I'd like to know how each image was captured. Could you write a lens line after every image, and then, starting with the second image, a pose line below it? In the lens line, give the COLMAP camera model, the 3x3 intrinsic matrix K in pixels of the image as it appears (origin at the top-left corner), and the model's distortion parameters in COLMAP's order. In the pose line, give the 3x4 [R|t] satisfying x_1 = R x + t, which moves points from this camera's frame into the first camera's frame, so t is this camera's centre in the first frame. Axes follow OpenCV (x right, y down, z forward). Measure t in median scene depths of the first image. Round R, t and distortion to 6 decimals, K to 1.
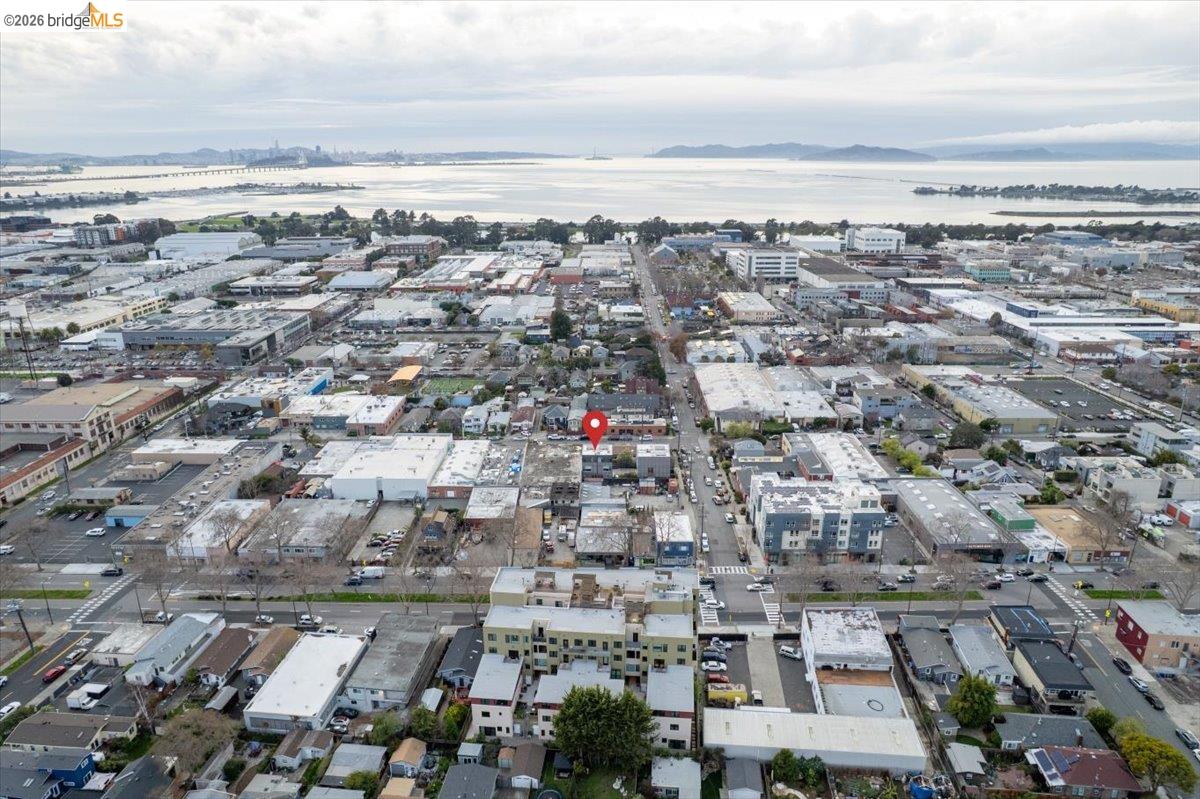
lens RADIAL K [[769.0, 0, 600.0], [0, 769.0, 399.5], [0, 0, 1]] dist [-0.082366, 0.071404]
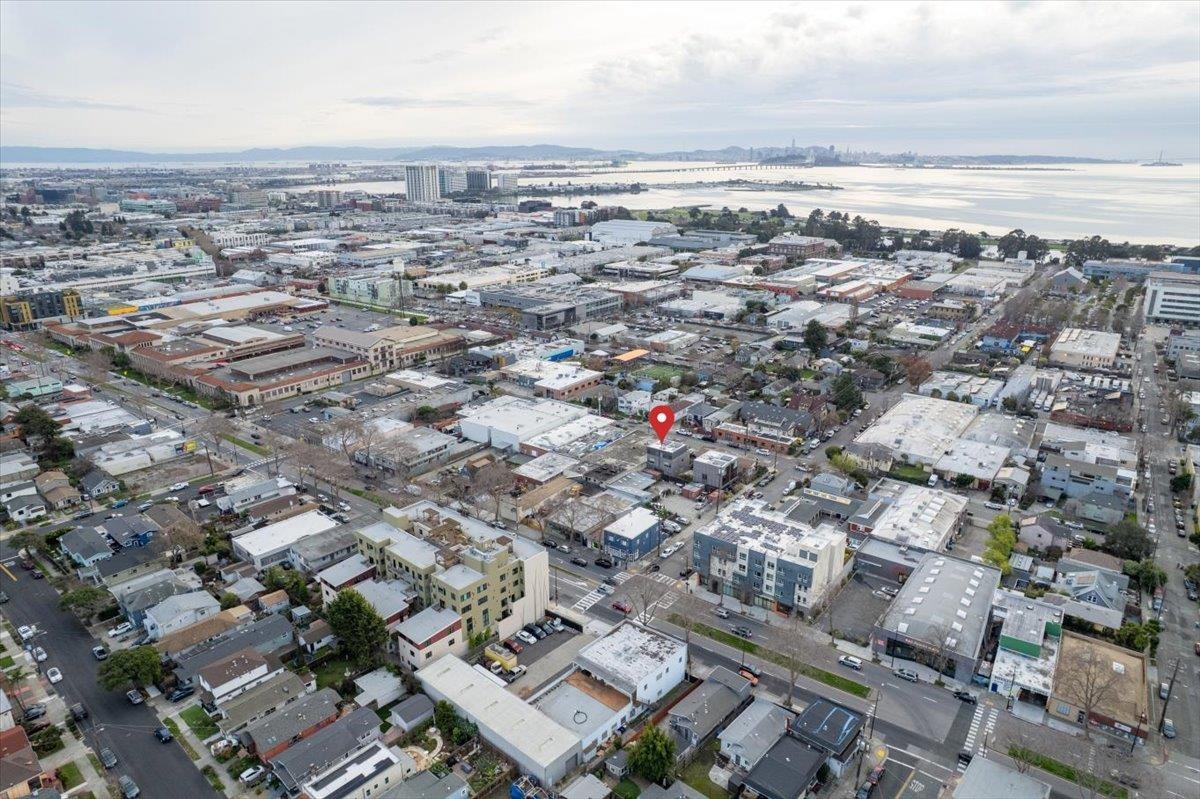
lens RADIAL K [[762.0, 0, 597.9], [0, 762.0, 419.2], [0, 0, 1]] dist [-0.071825, 0.048455]
pose [[0.804810, 0.196859, -0.559935, 0.298051], [-0.182237, 0.979785, 0.082533, -0.022298], [0.564863, 0.035617, 0.824416, 0.063427]]
